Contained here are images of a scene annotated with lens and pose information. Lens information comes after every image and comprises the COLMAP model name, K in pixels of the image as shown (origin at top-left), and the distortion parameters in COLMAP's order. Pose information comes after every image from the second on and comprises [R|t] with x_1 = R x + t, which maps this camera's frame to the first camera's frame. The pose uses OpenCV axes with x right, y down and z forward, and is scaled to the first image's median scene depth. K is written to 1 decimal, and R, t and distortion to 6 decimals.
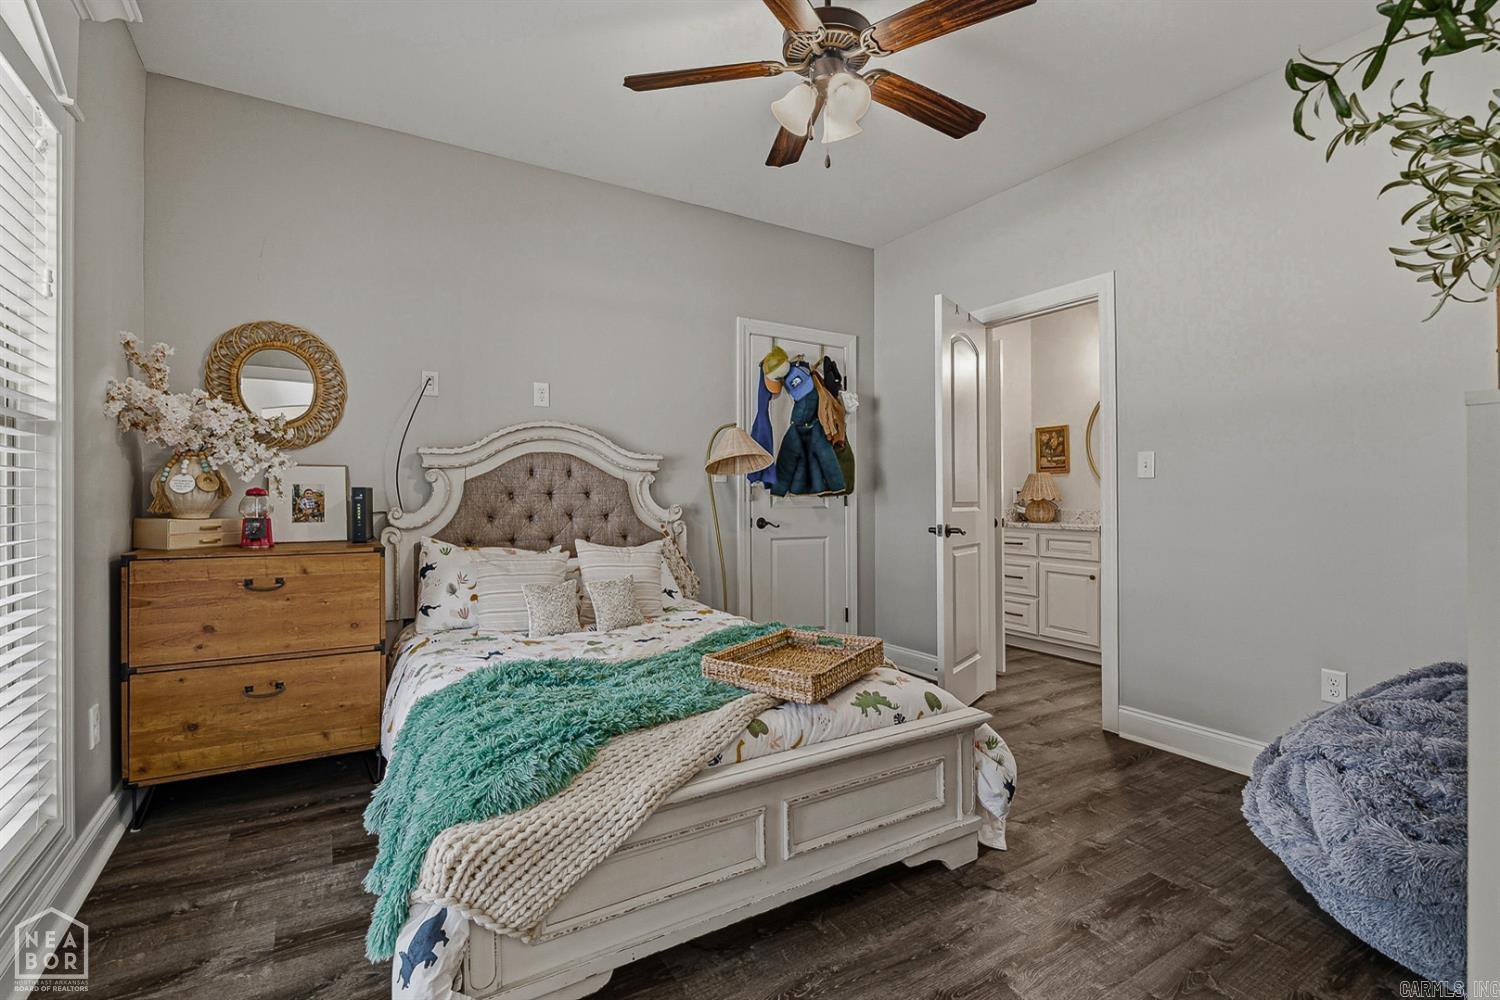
lens RADIAL K [[697.4, 0, 747.1], [0, 697.4, 499.4], [0, 0, 1]] dist [0.002136, -0.000489]
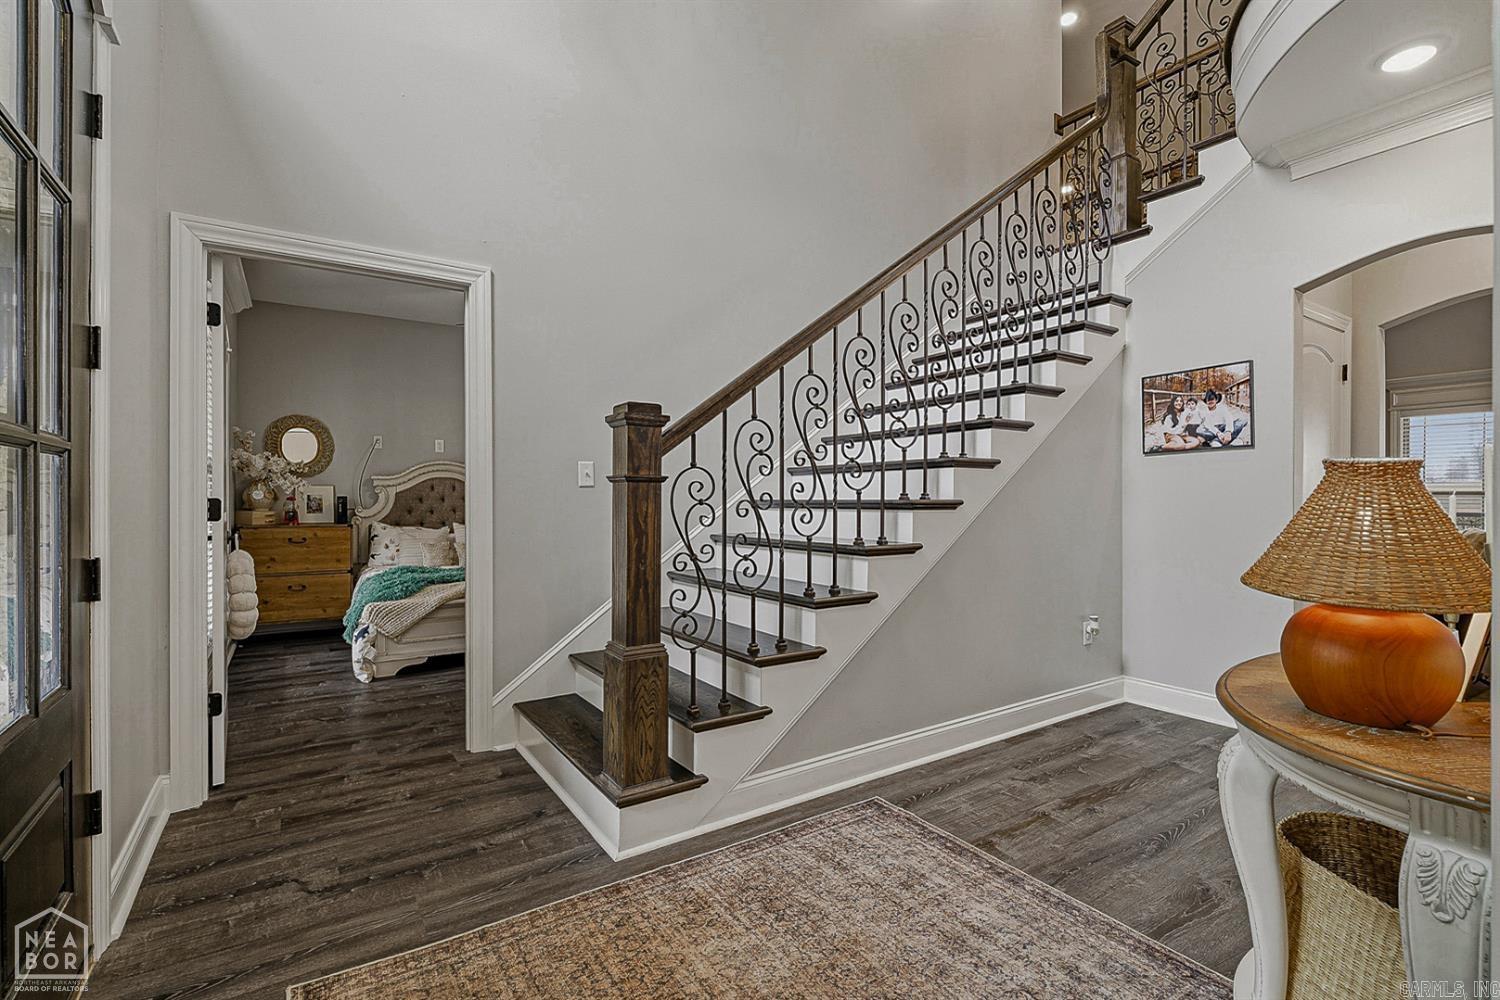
lens RADIAL K [[697.4, 0, 752.4], [0, 697.4, 496.4], [0, 0, 1]] dist [0.002136, -0.000489]
pose [[0.999467, 0.000494, 0.032653, 0.624579], [-0.000132, 0.999938, -0.011097, 0.006207], [-0.032657, 0.011087, 0.999405, -1.160149]]
